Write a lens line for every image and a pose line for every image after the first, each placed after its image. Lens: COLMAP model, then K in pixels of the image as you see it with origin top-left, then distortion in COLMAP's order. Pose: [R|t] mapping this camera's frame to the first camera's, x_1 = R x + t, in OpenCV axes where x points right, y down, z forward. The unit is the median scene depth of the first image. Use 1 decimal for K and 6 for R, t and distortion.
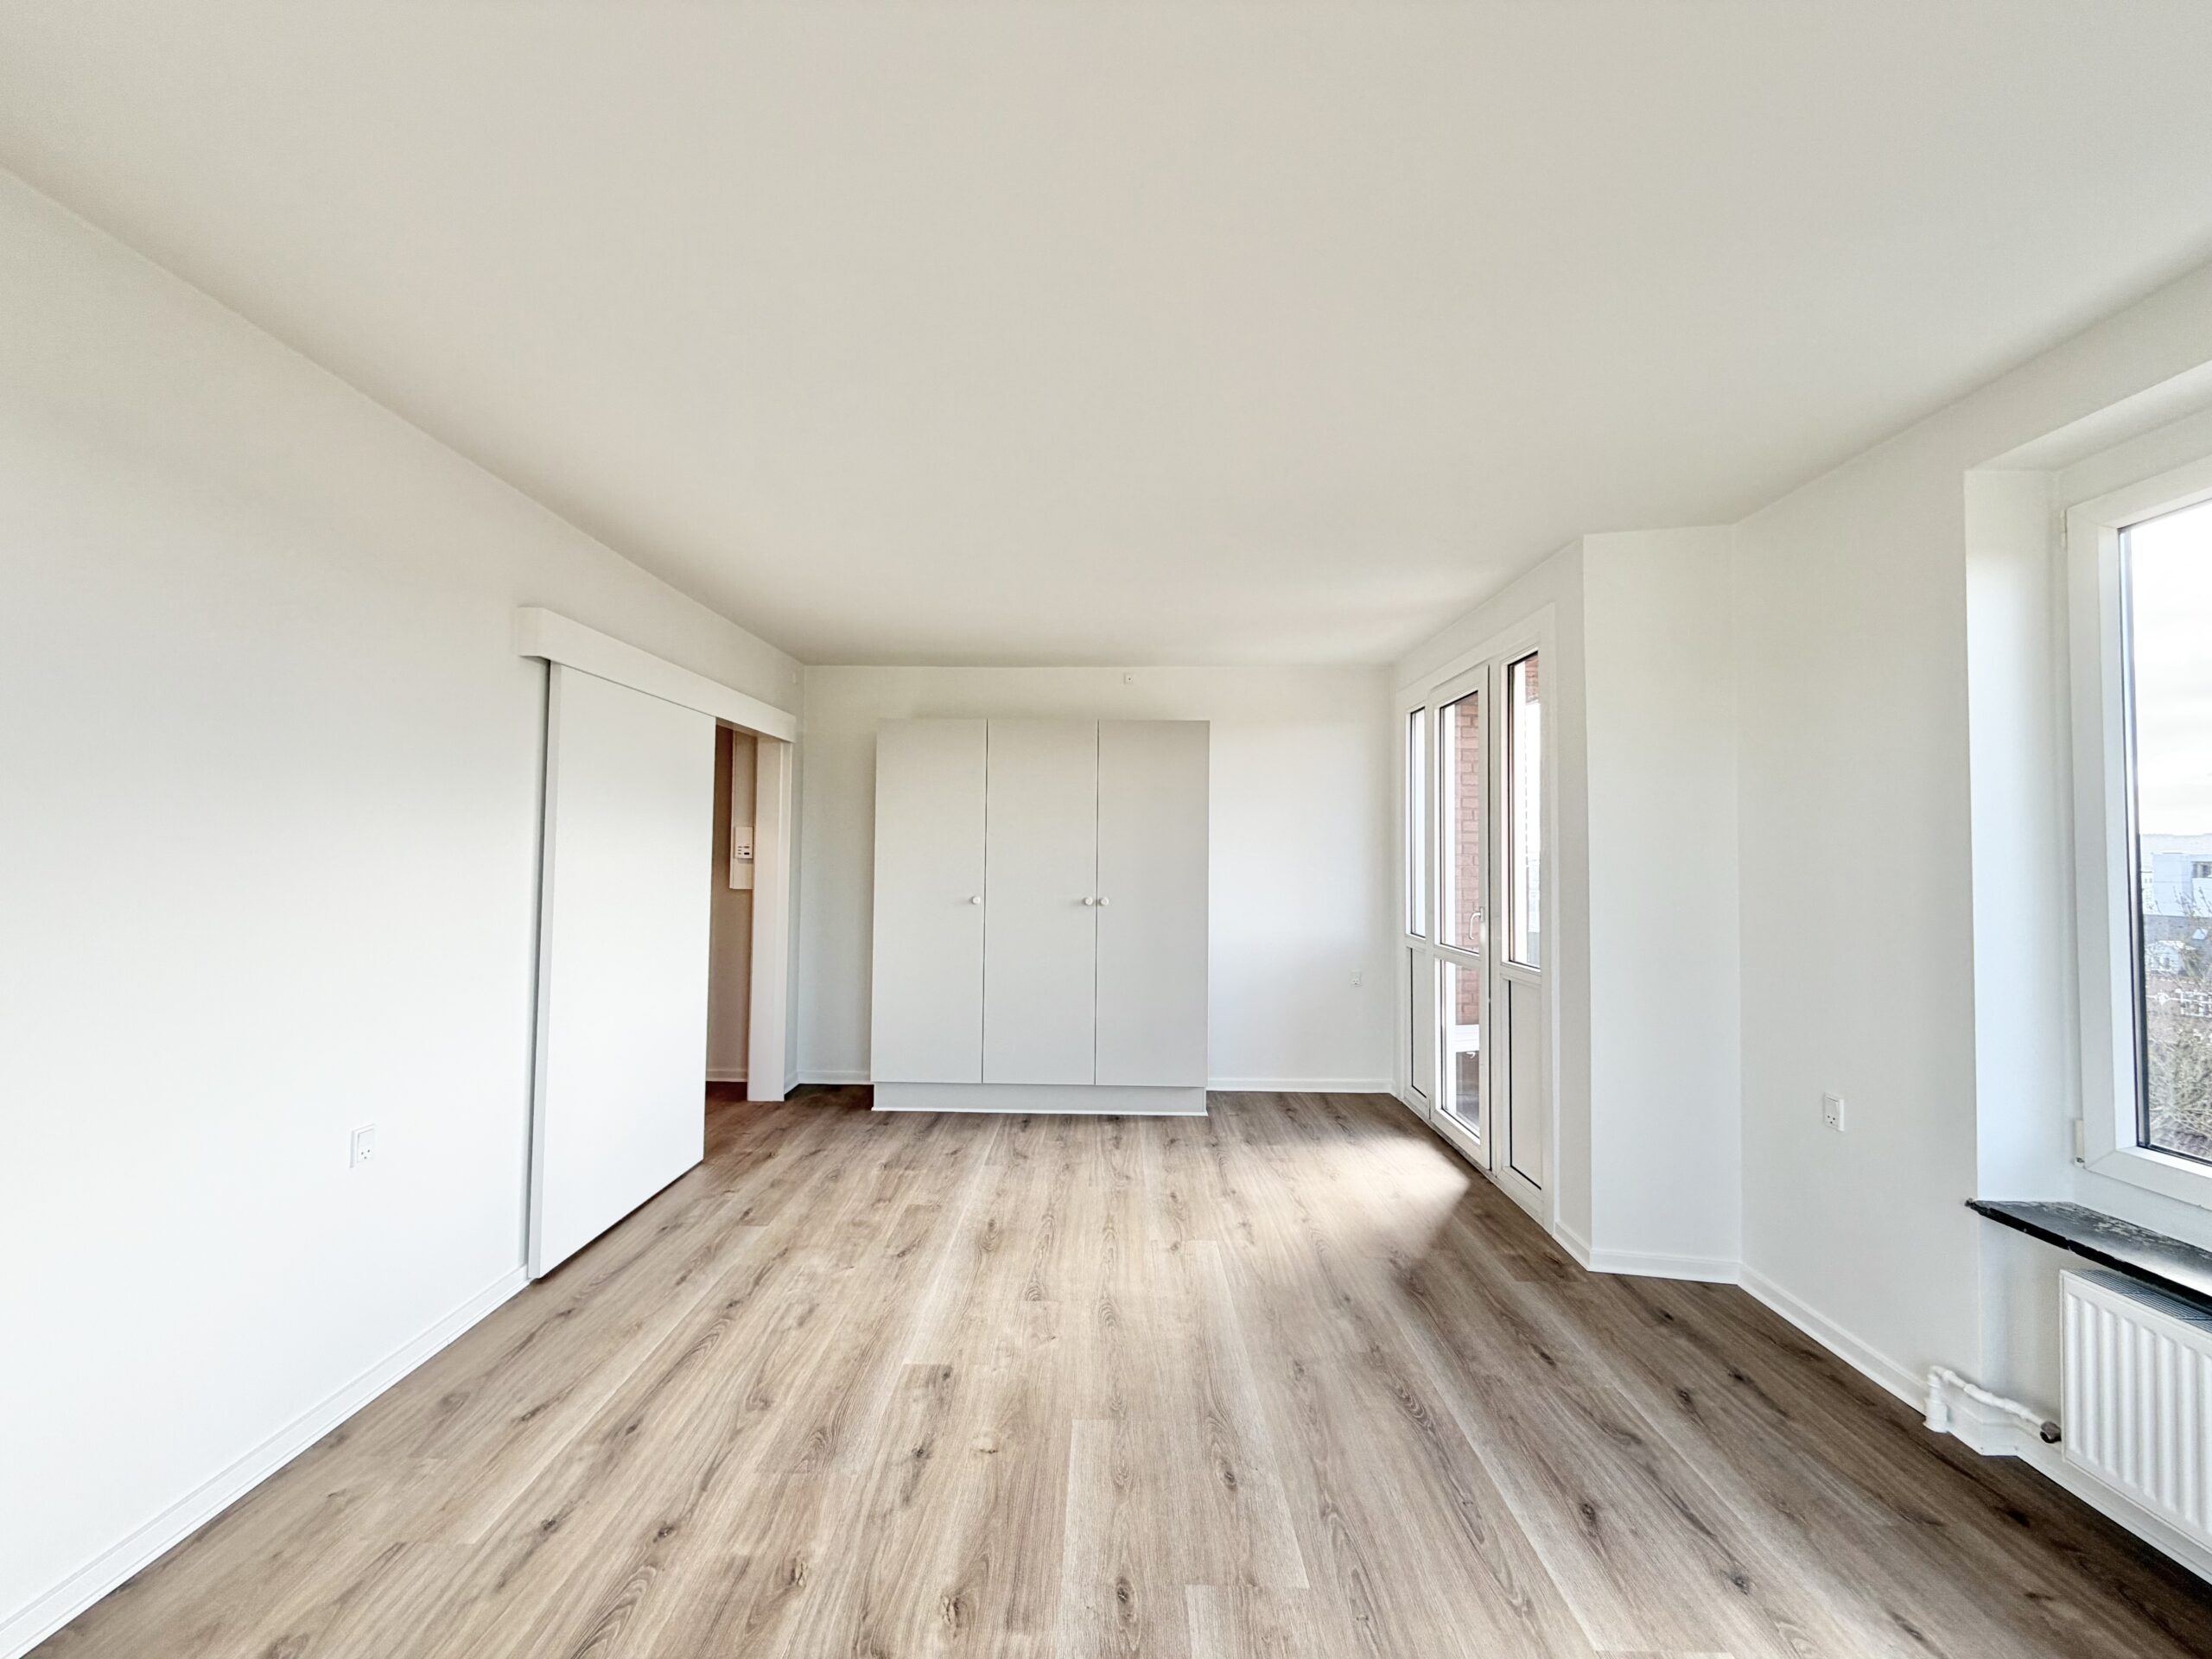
lens RADIAL K [[882.3, 0, 1094.0], [0, 882.3, 833.4], [0, 0, 1]] dist [-0.003870, -0.000021]
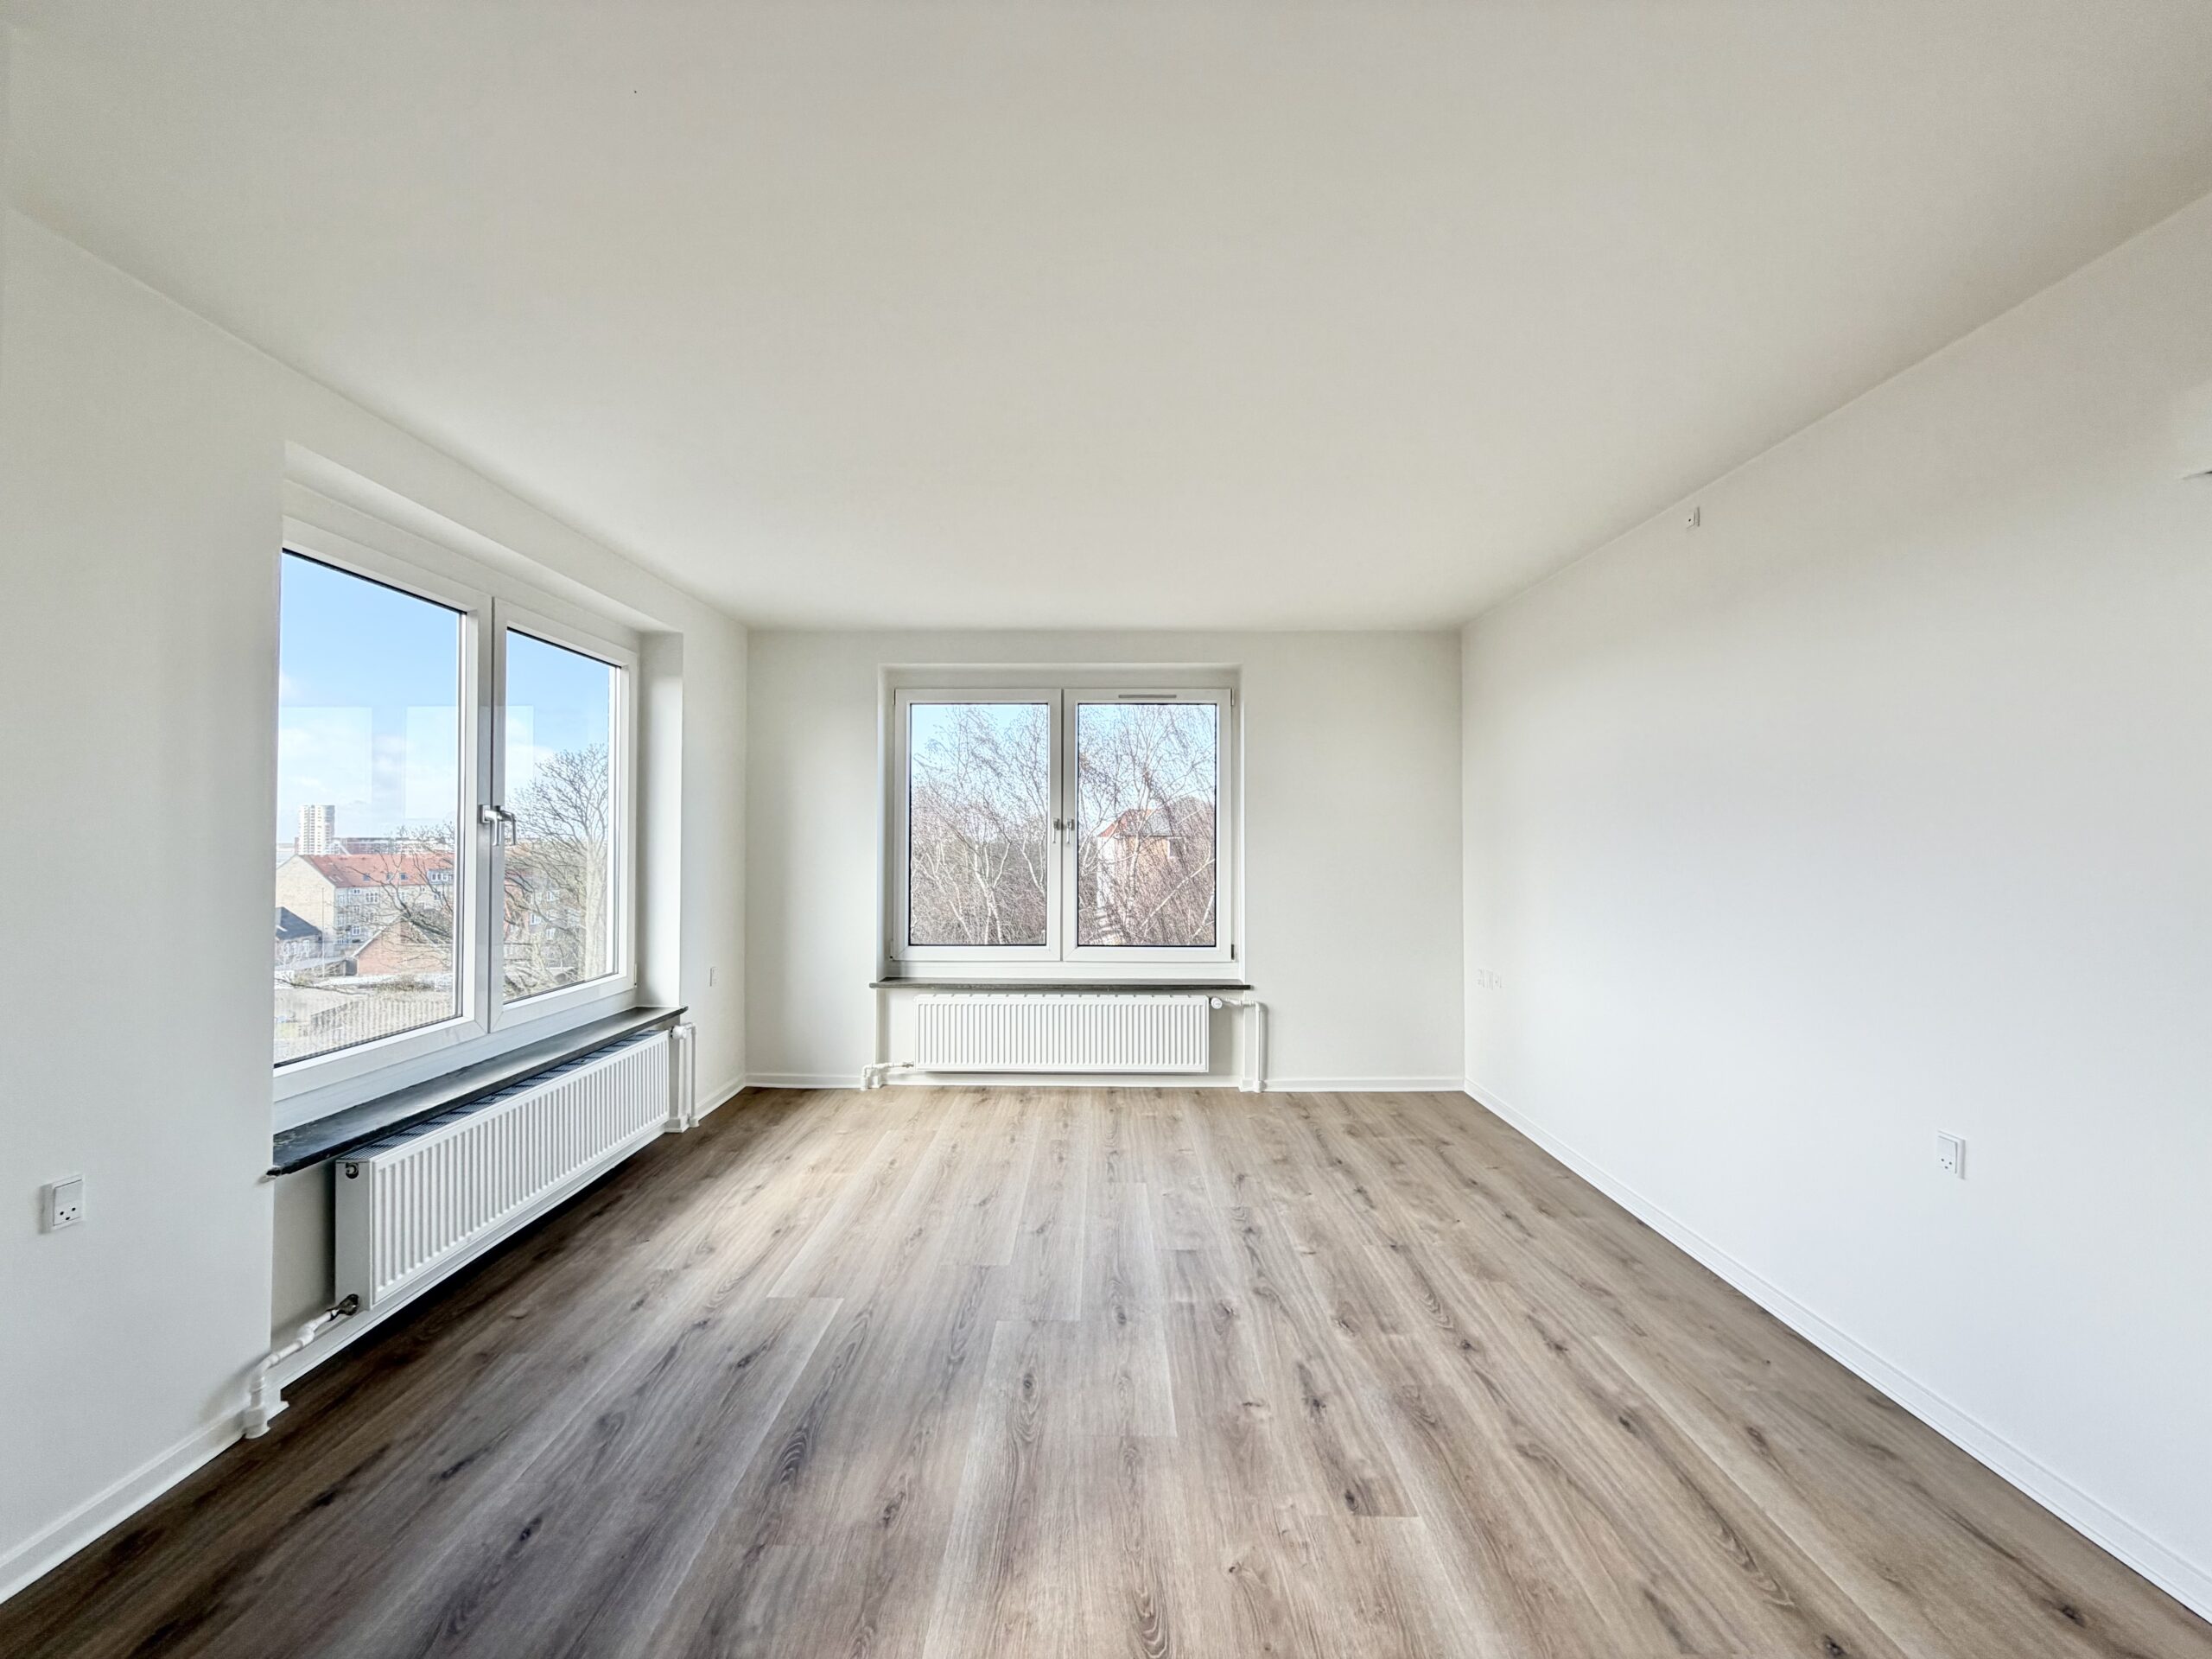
lens RADIAL K [[882.3, 0, 1094.0], [0, 882.3, 834.9], [0, 0, 1]] dist [-0.003870, -0.000021]
pose [[-0.999912, -0.009817, -0.008948, 0.075331], [-0.009497, 0.999337, -0.035134, 0.059459], [0.009287, -0.035046, -0.999343, 1.863796]]
